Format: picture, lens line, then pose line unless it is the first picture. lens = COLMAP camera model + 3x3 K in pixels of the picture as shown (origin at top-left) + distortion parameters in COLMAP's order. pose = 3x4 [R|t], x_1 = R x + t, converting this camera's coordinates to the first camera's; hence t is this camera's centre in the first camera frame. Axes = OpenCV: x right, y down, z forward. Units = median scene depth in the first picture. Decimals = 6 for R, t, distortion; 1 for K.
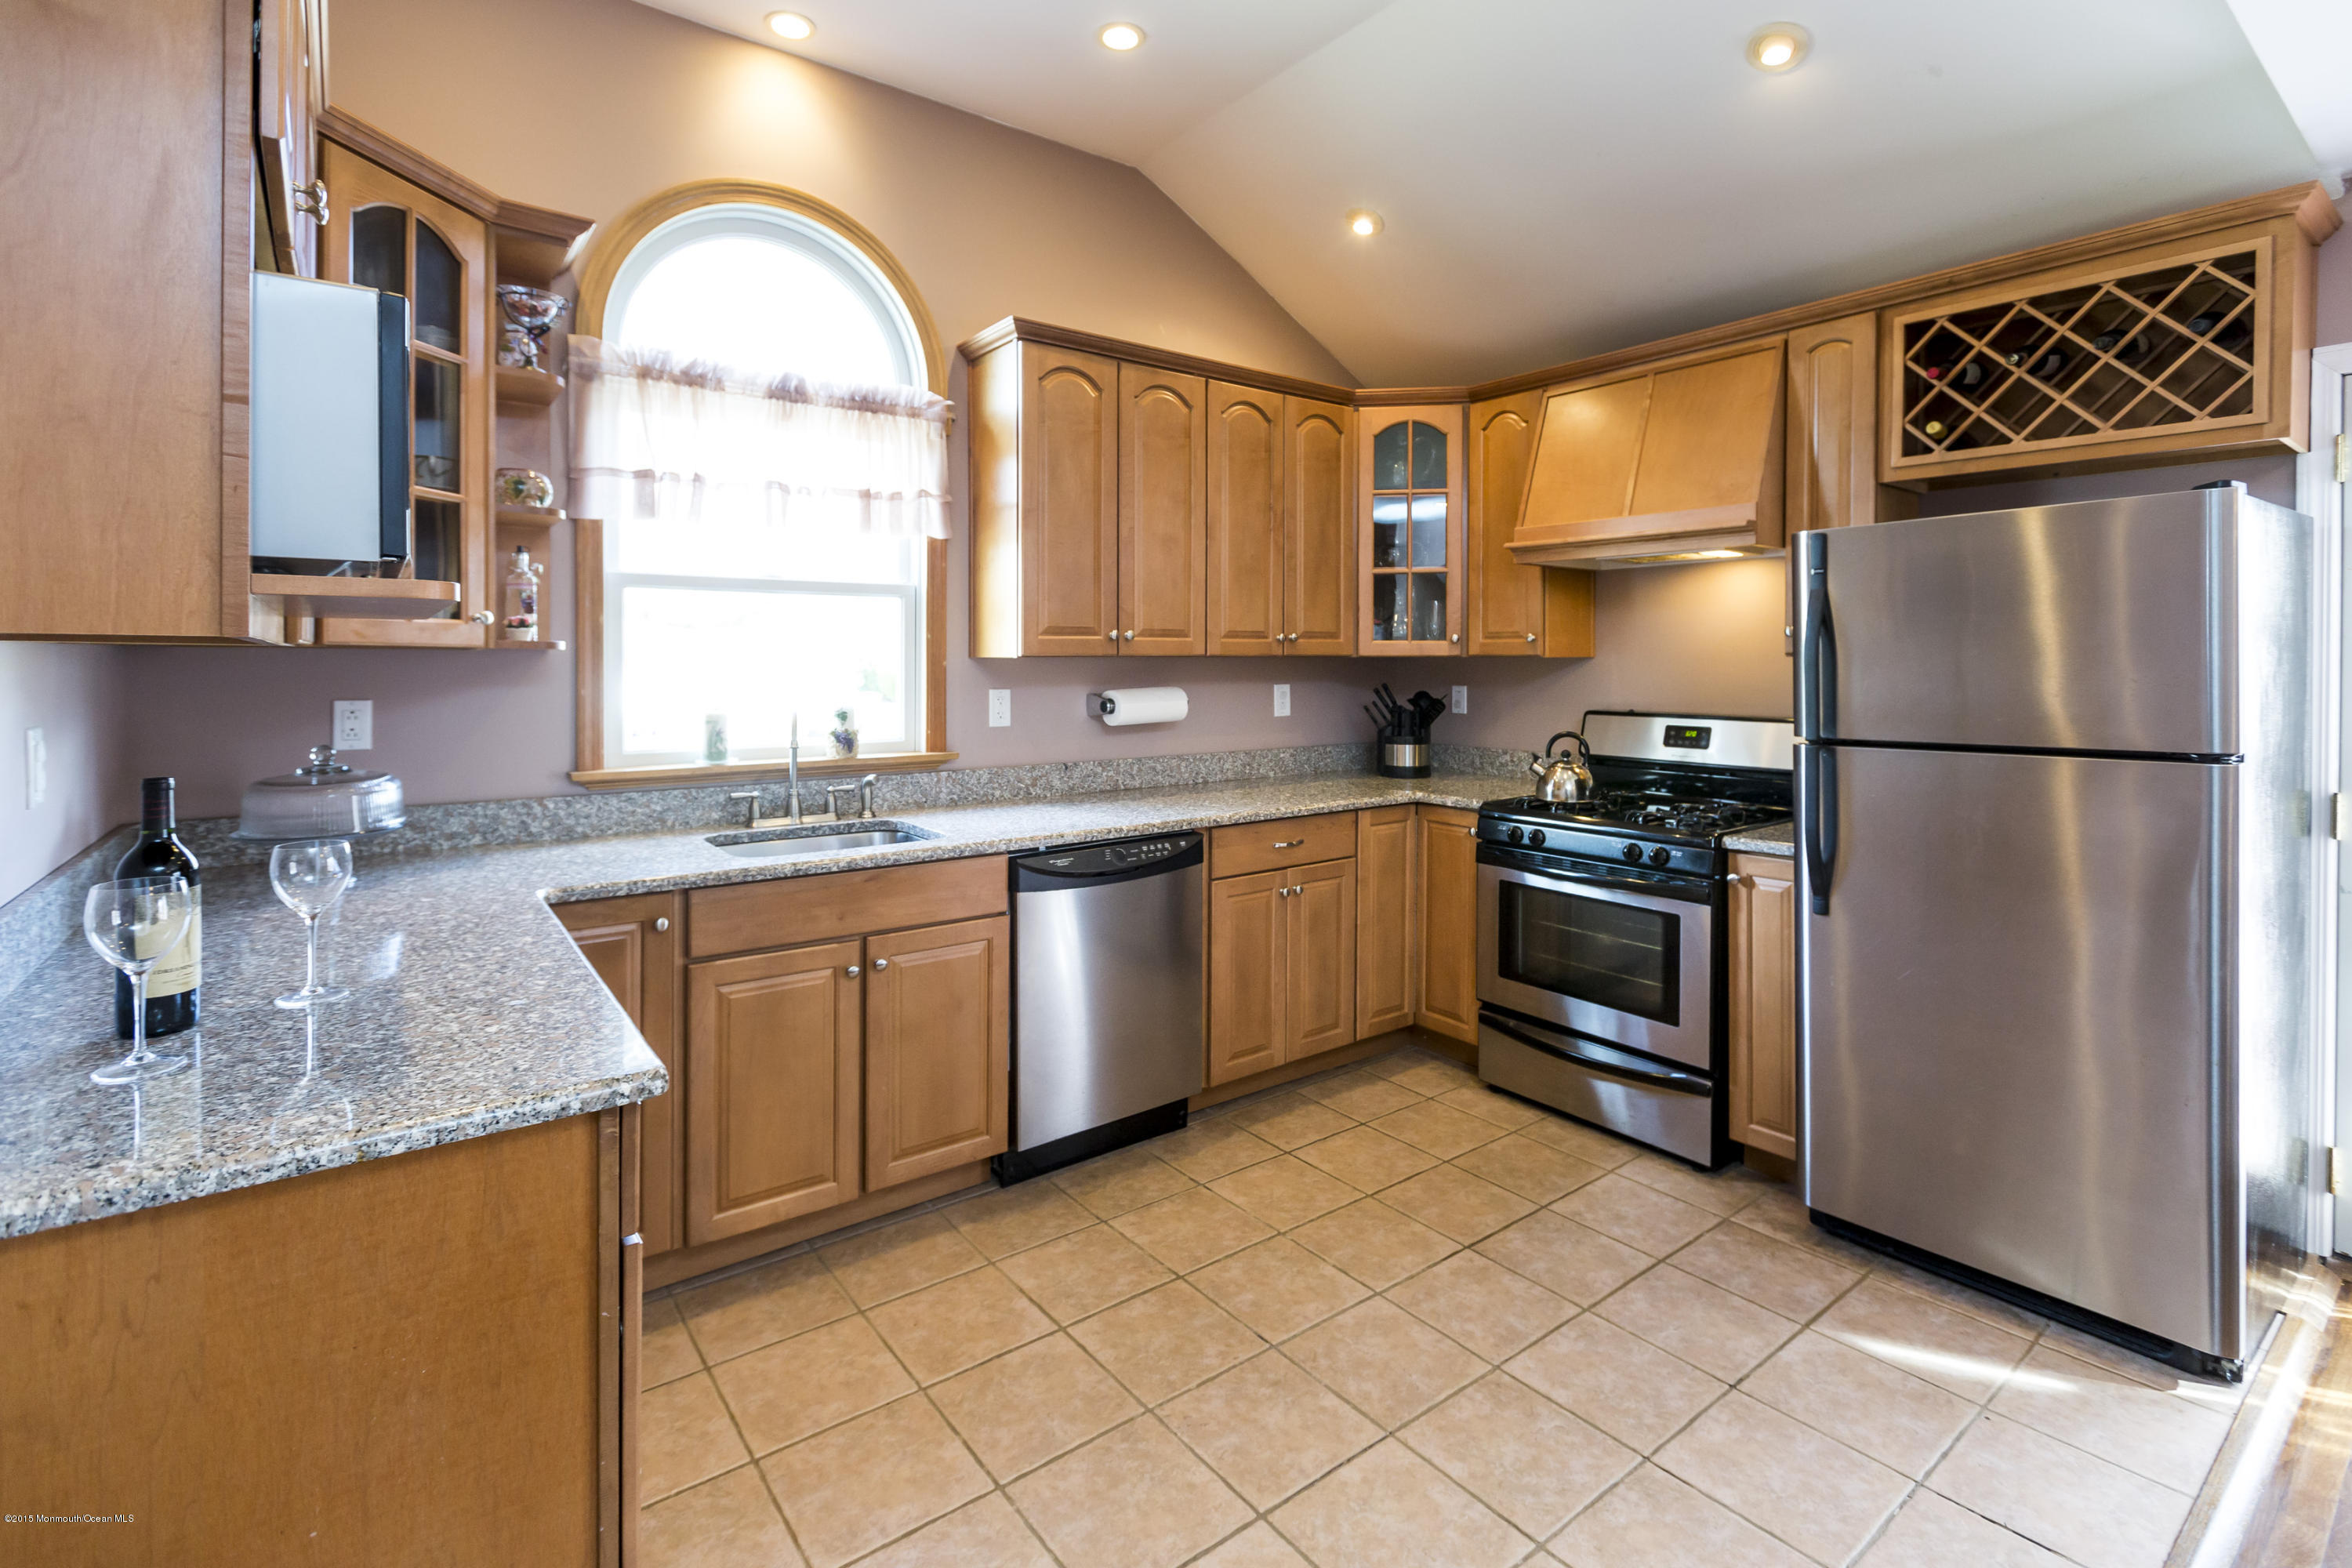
lens RADIAL K [[1121.0, 0, 1206.7], [0, 1121.0, 681.0], [0, 0, 1]] dist [-0.000922, -0.000232]
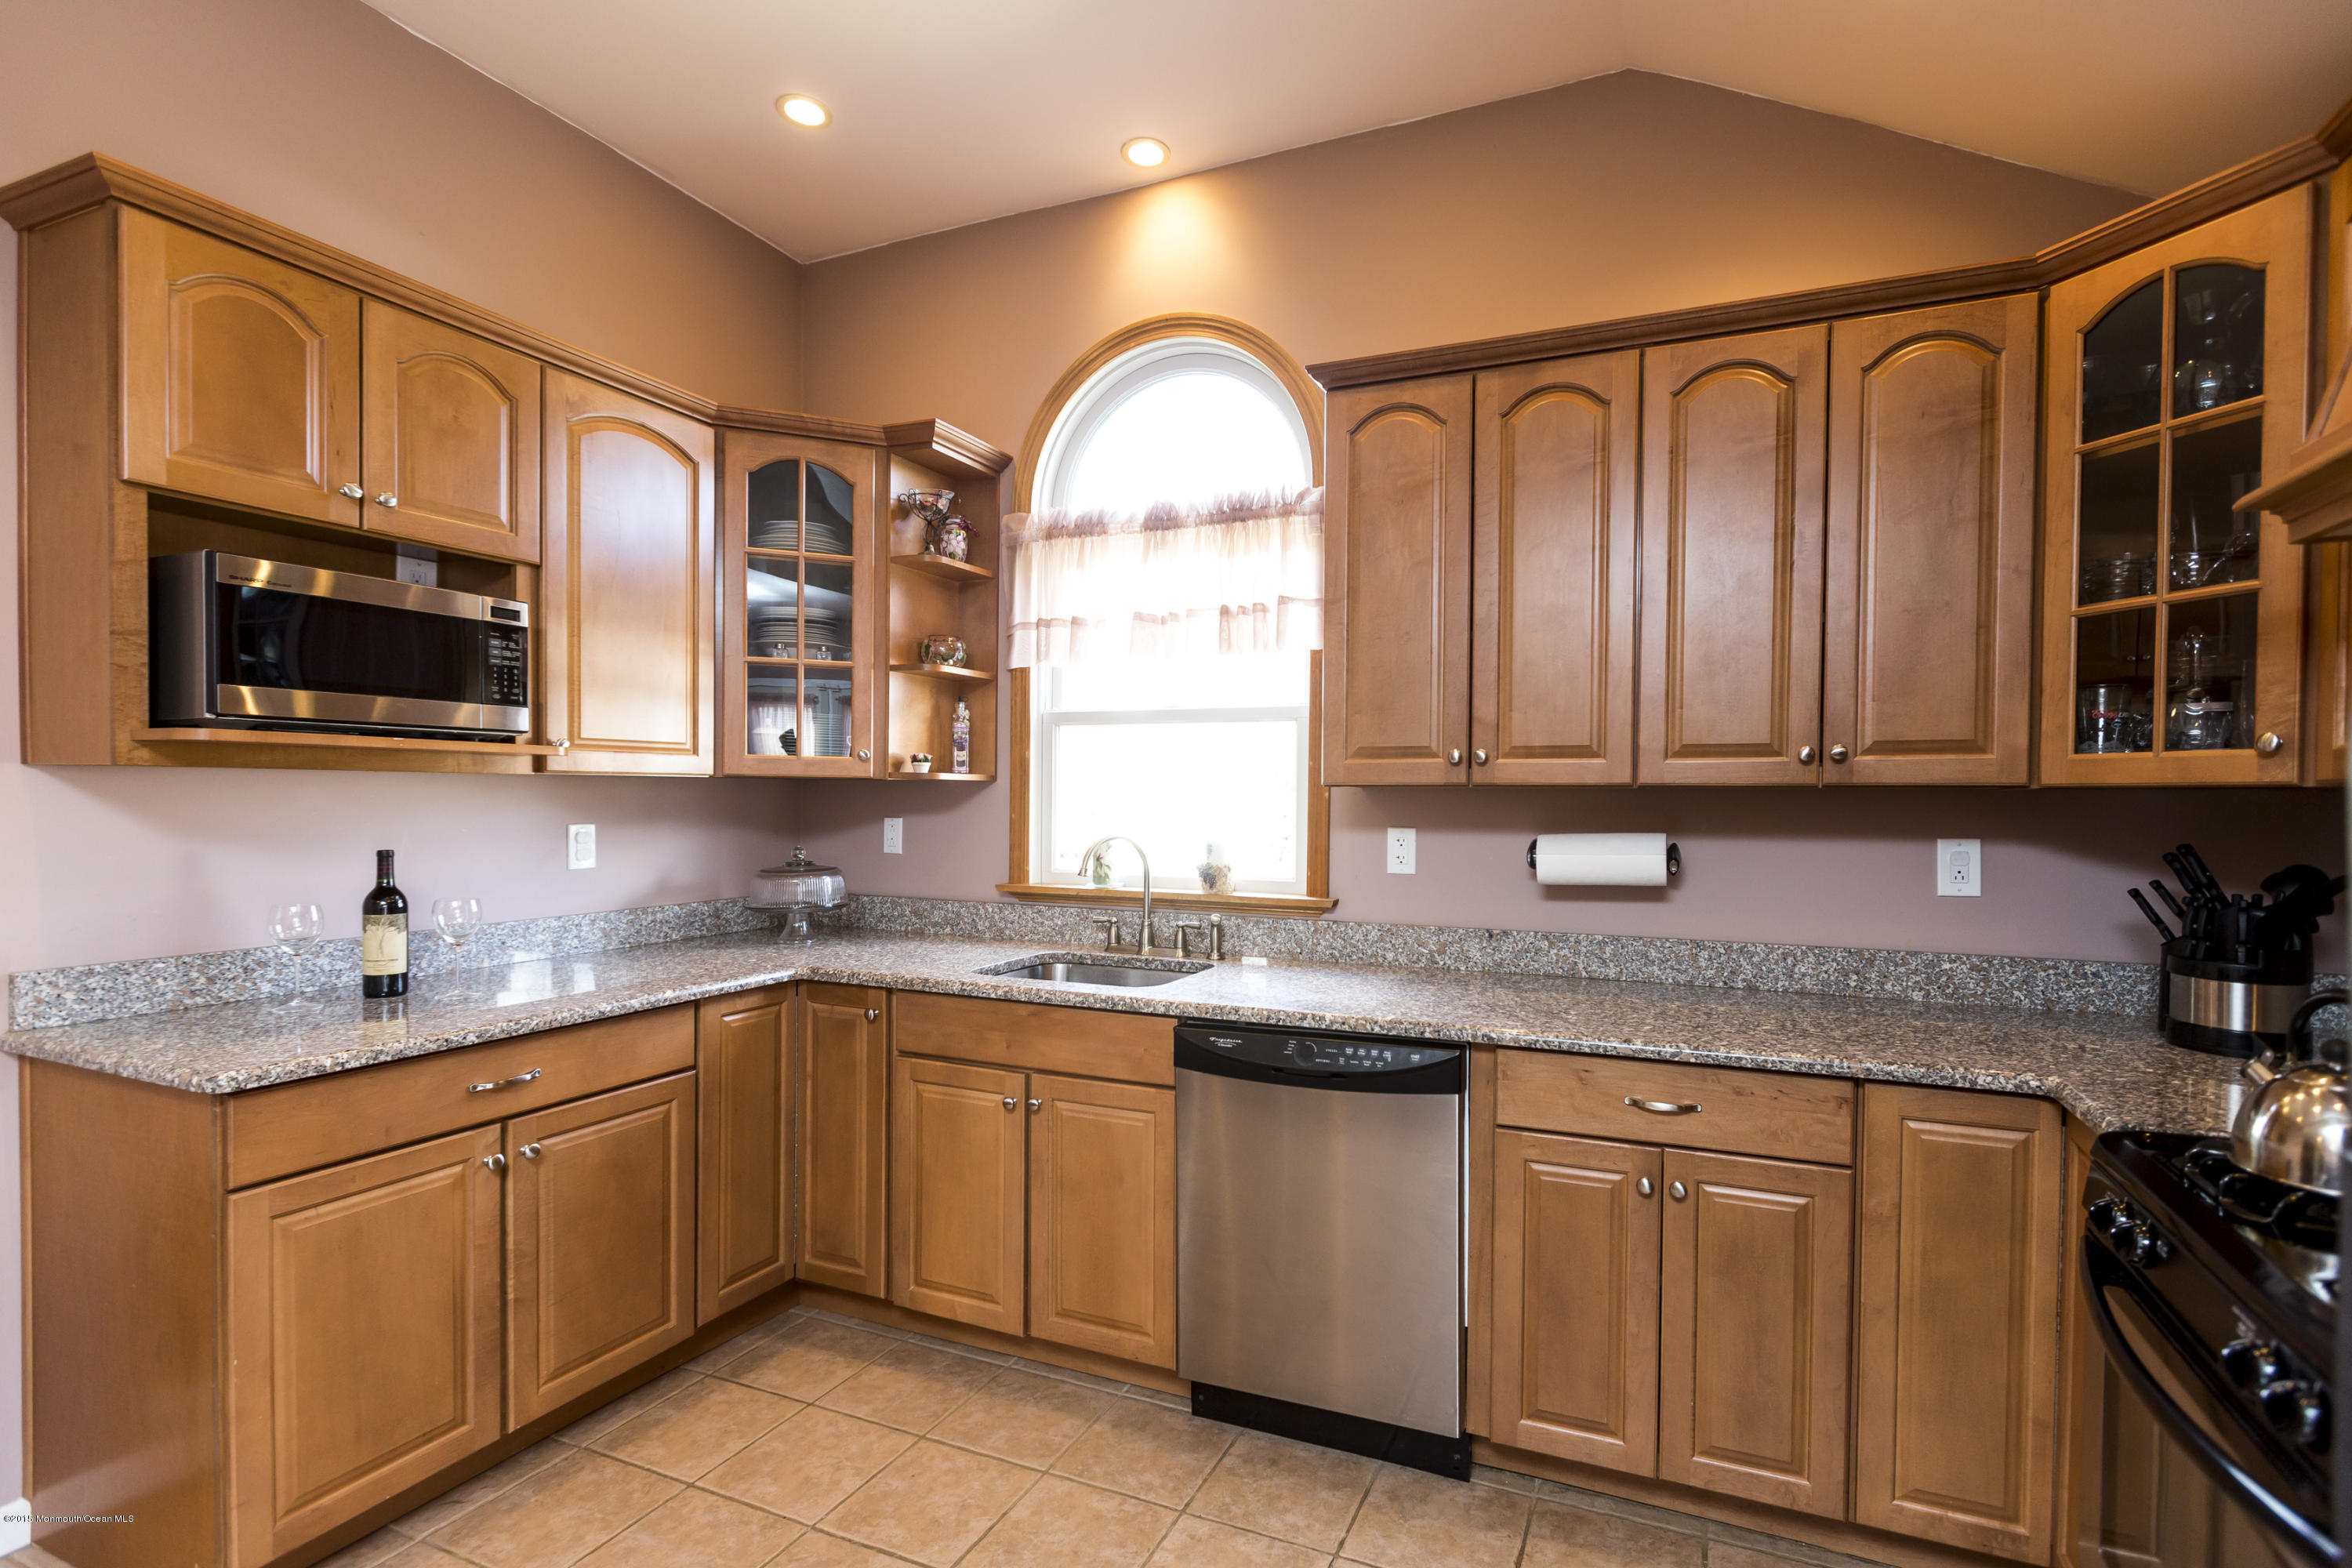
lens RADIAL K [[1102.8, 0, 1185.8], [0, 1102.8, 816.7], [0, 0, 1]] dist [0.001316, 0.000212]
pose [[0.472652, 0.019648, -0.881030, 0.472480], [-0.025051, 0.999647, 0.008854, -0.003936], [0.880893, 0.017886, 0.472978, 0.523726]]
